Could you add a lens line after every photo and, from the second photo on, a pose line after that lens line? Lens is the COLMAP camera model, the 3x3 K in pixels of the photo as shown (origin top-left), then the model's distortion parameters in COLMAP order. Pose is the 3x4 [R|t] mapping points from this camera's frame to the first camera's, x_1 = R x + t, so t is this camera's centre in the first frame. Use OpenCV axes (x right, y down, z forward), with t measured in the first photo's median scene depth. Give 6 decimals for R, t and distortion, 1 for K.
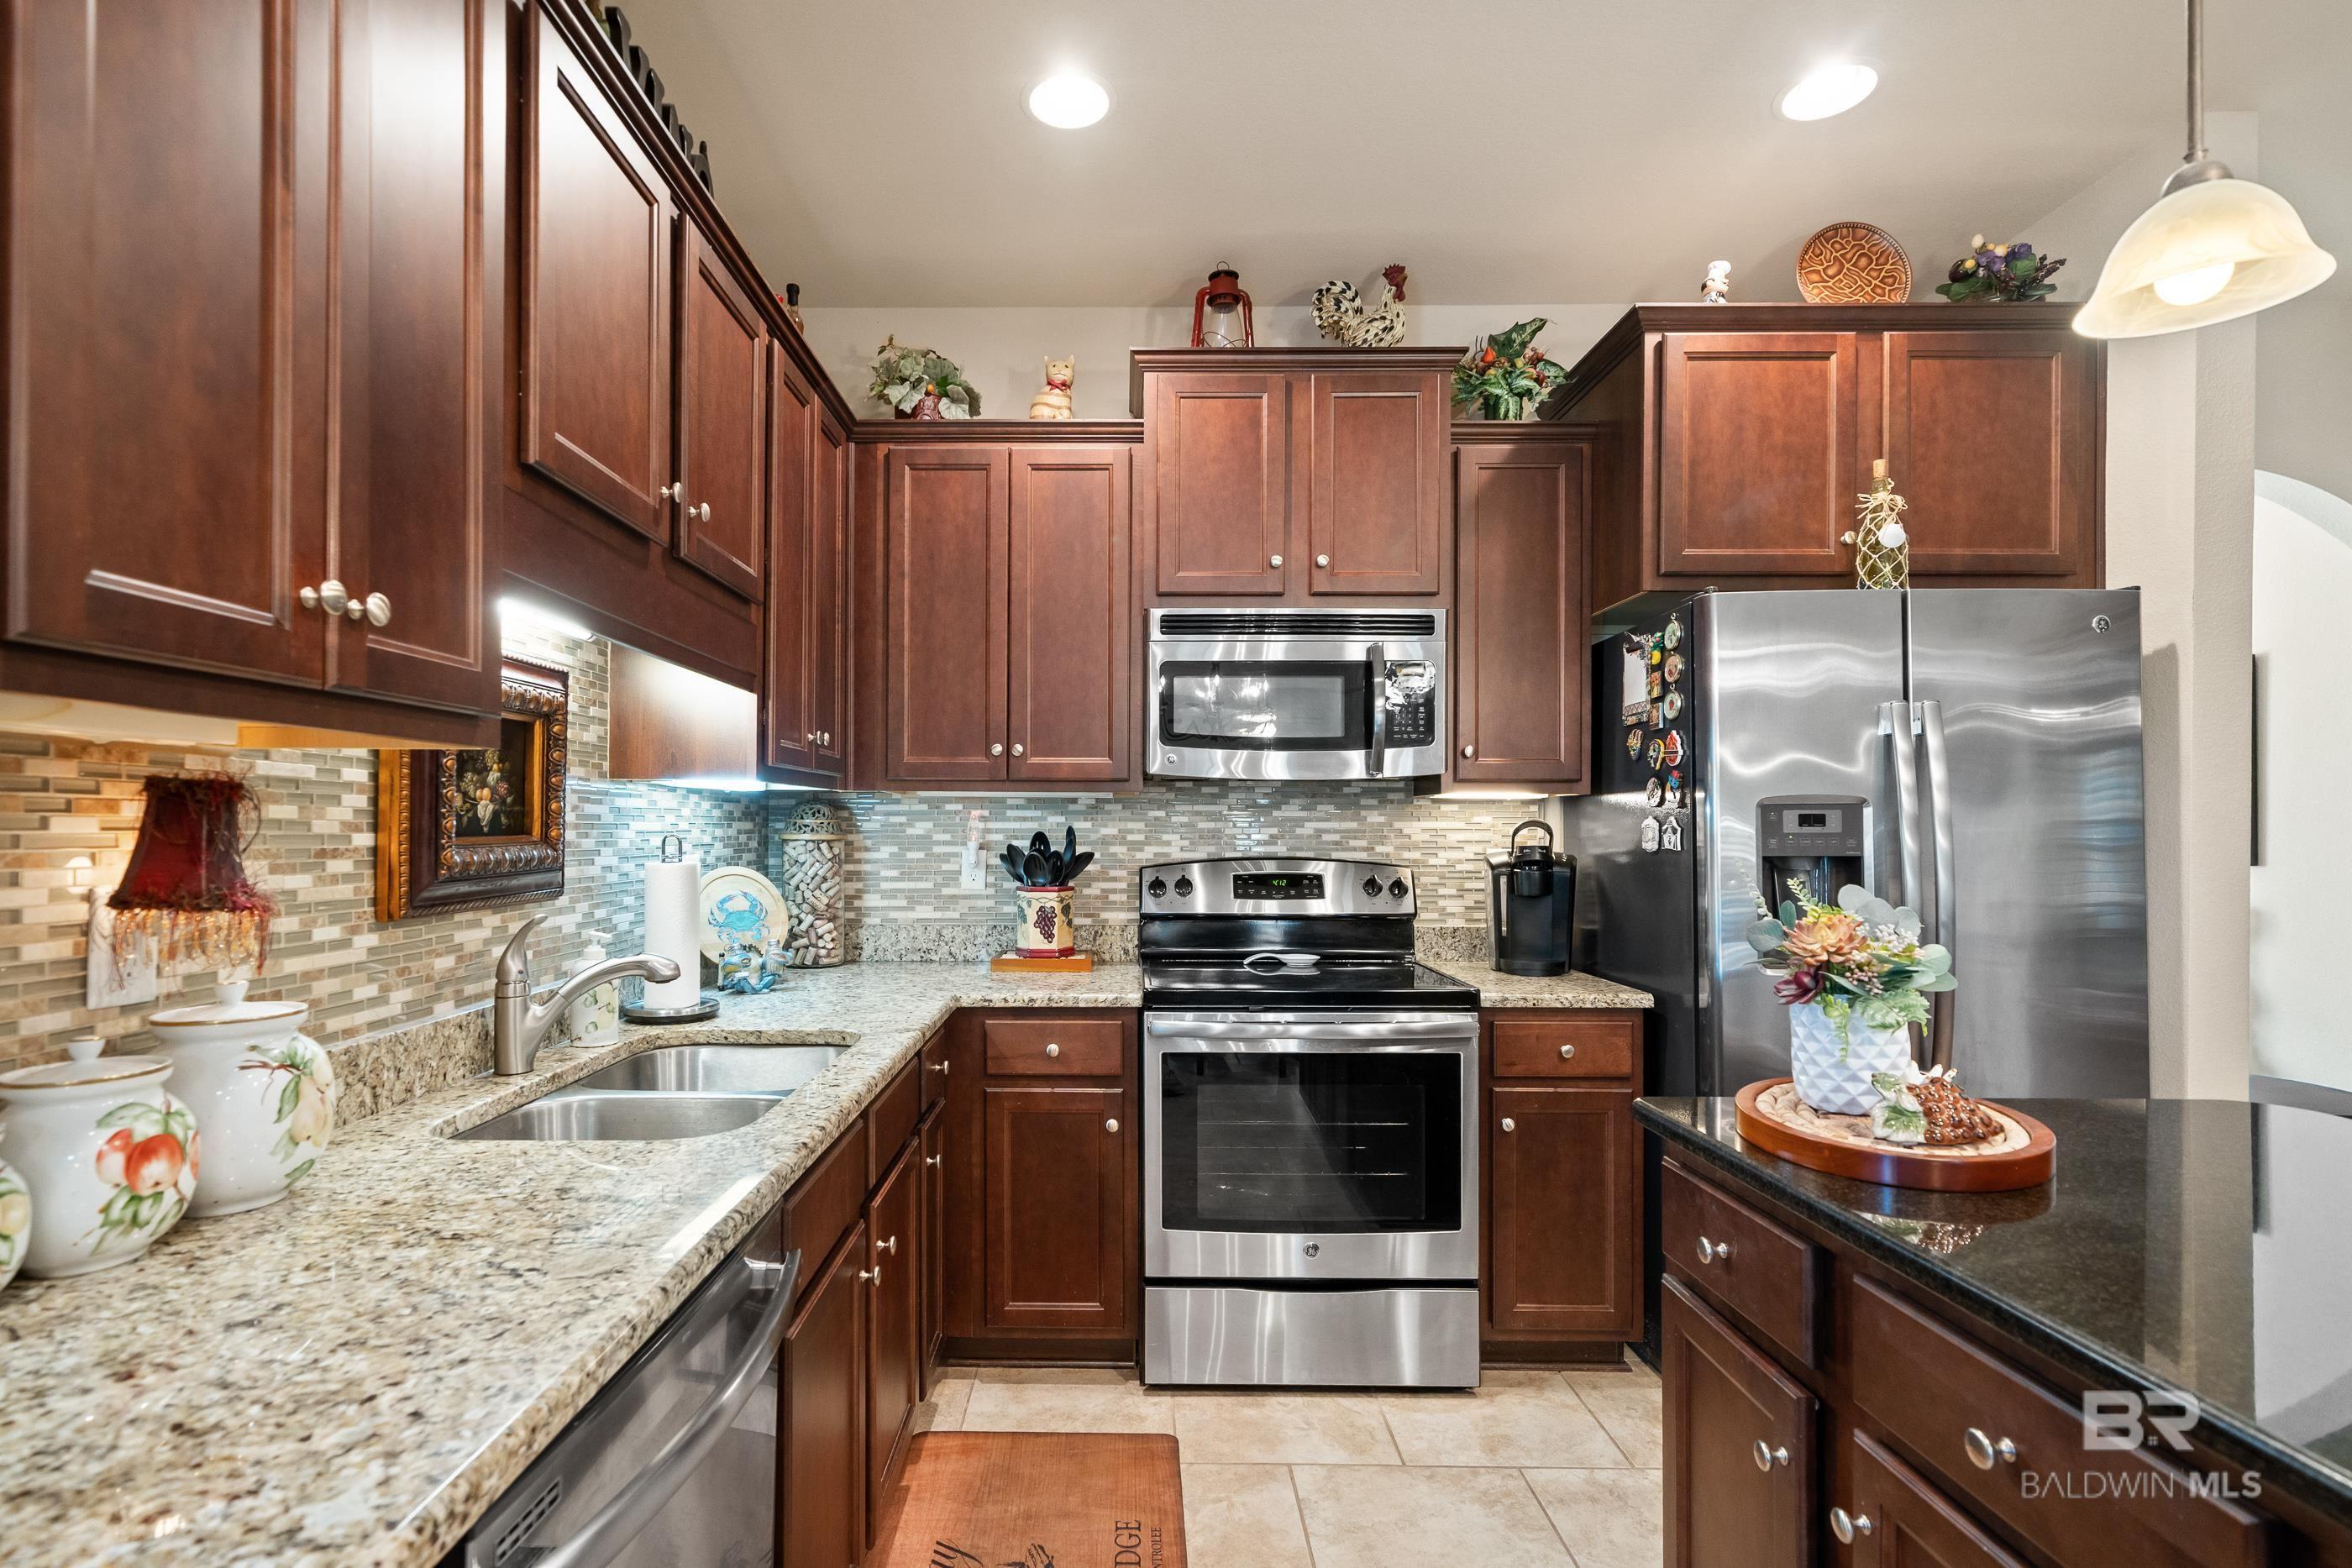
lens RADIAL K [[1147.6, 0, 1150.5], [0, 1147.6, 829.6], [0, 0, 1]] dist [0.017715, -0.004343]
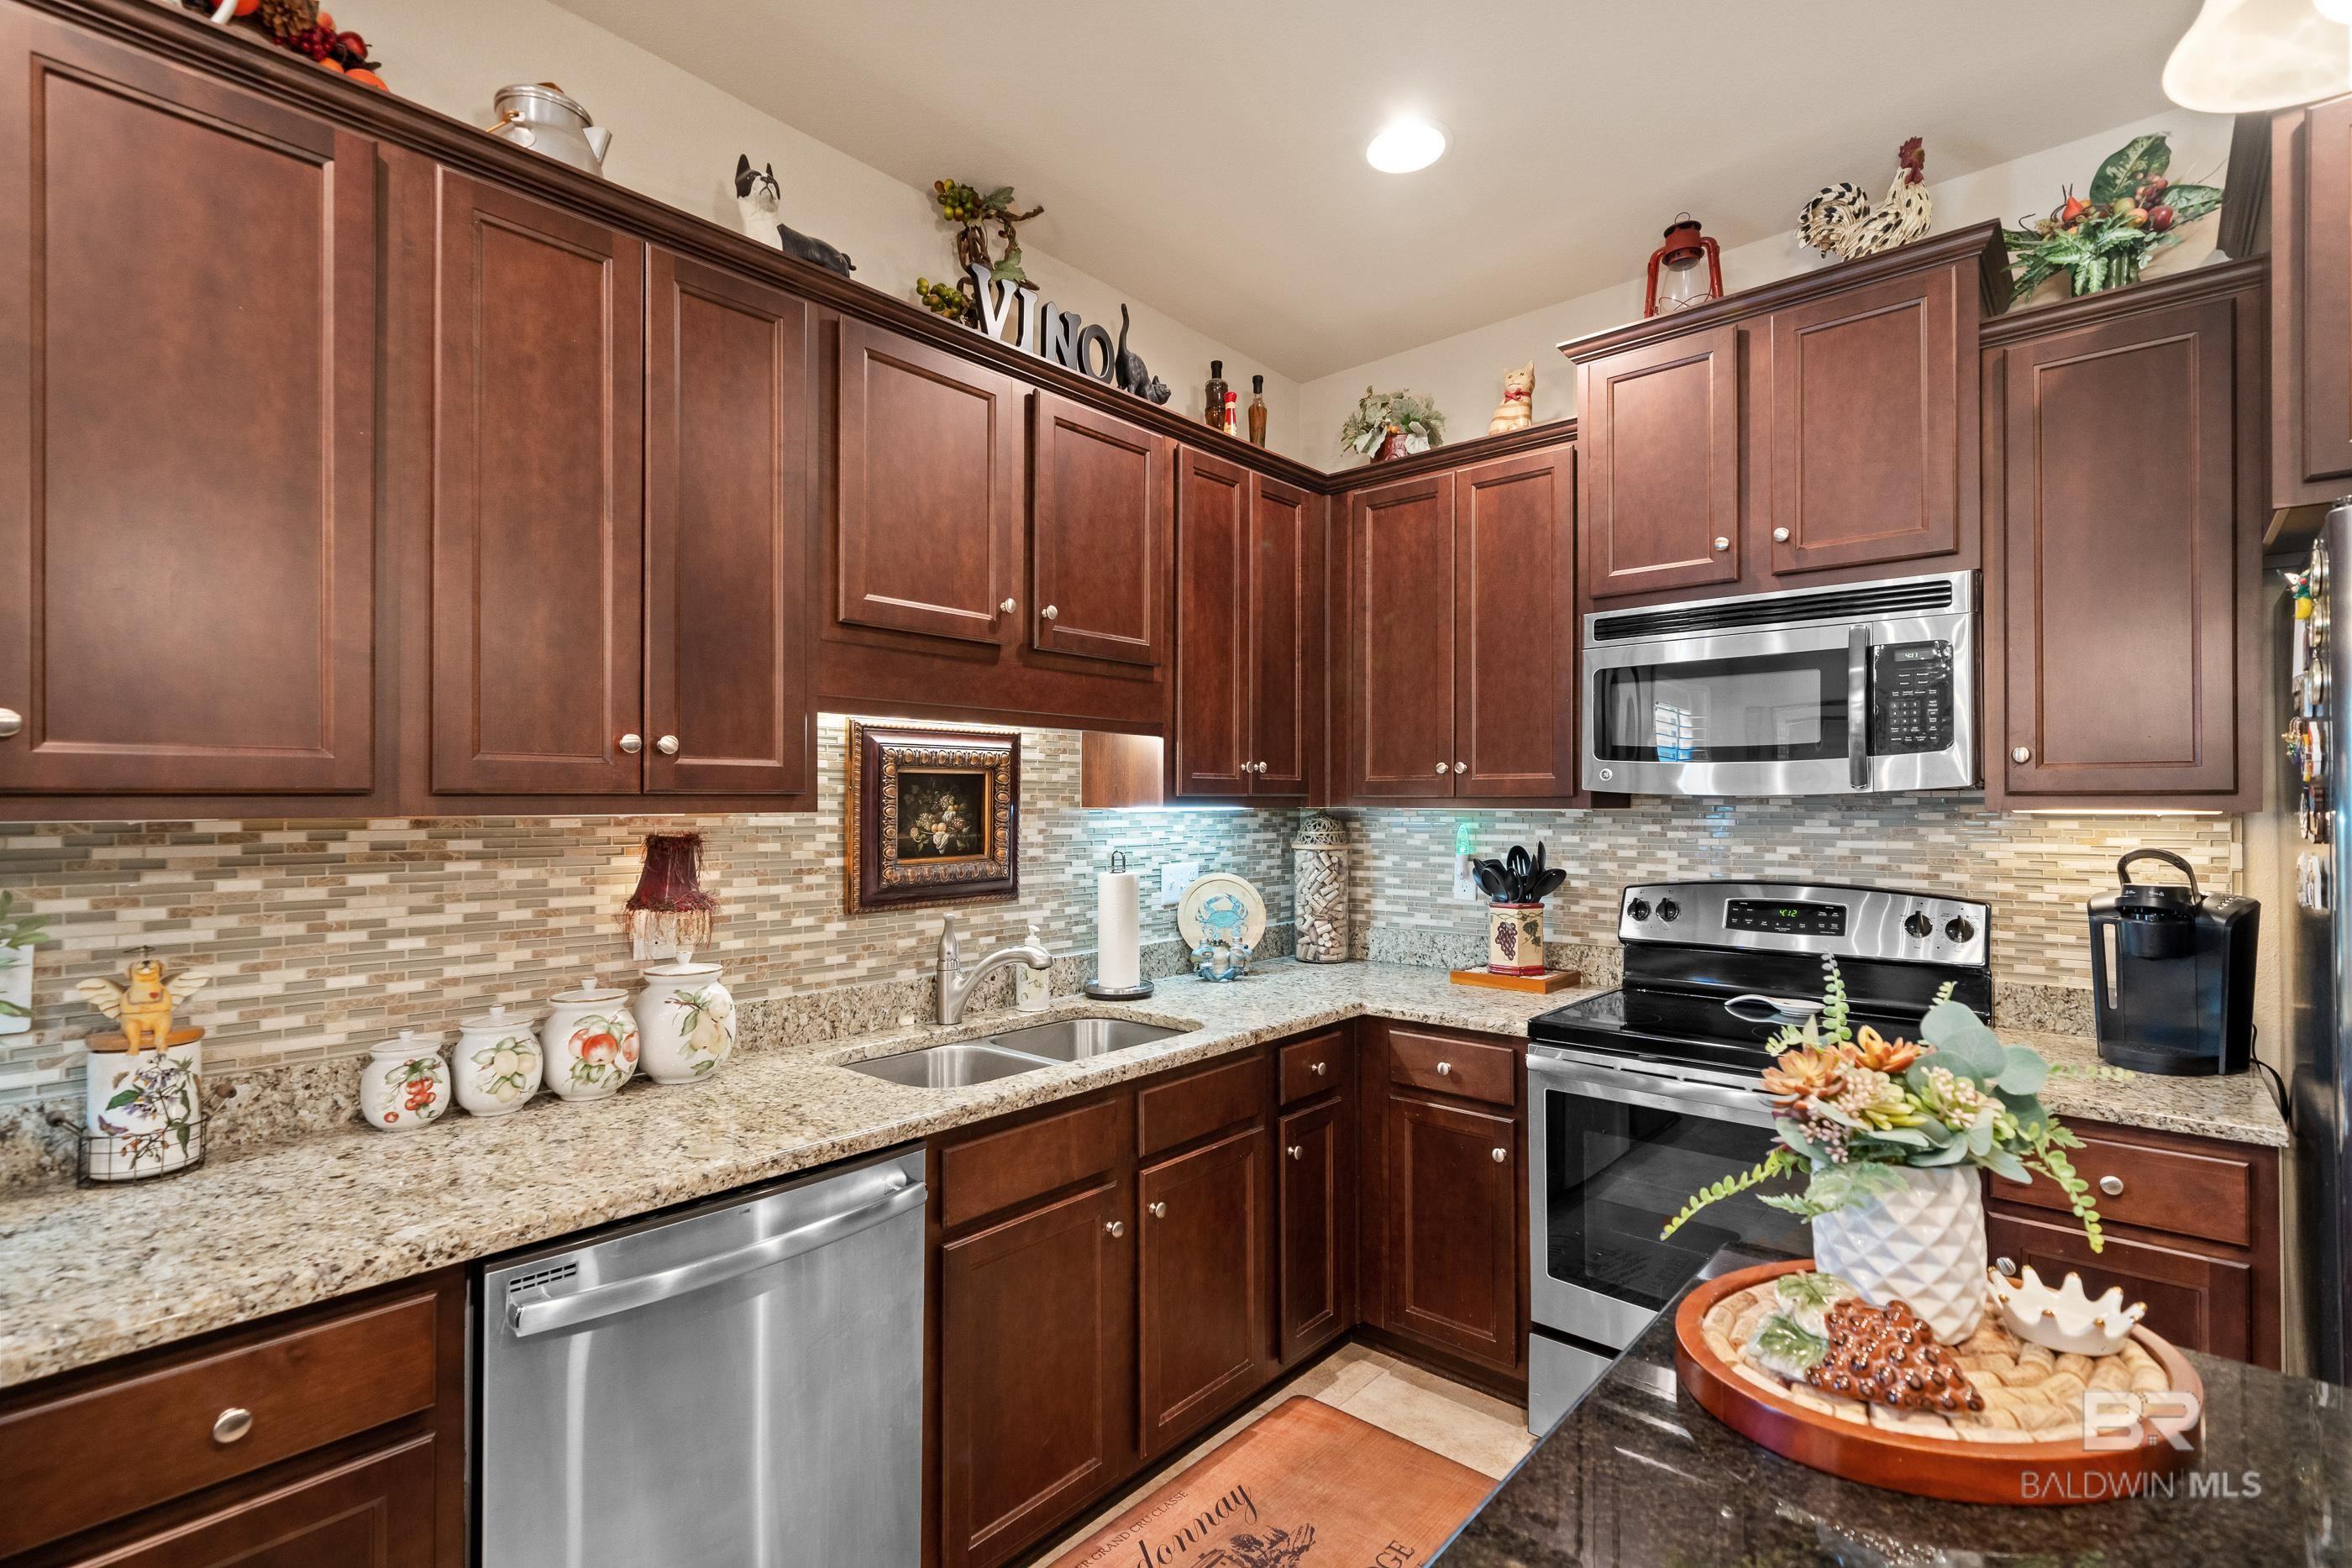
lens RADIAL K [[1147.6, 0, 1193.0], [0, 1147.6, 799.1], [0, 0, 1]] dist [0.017715, -0.004343]
pose [[0.747949, -0.003111, -0.663749, 0.409899], [0.000451, 0.999991, -0.004178, -0.039993], [0.663756, 0.002826, 0.747944, 0.092081]]
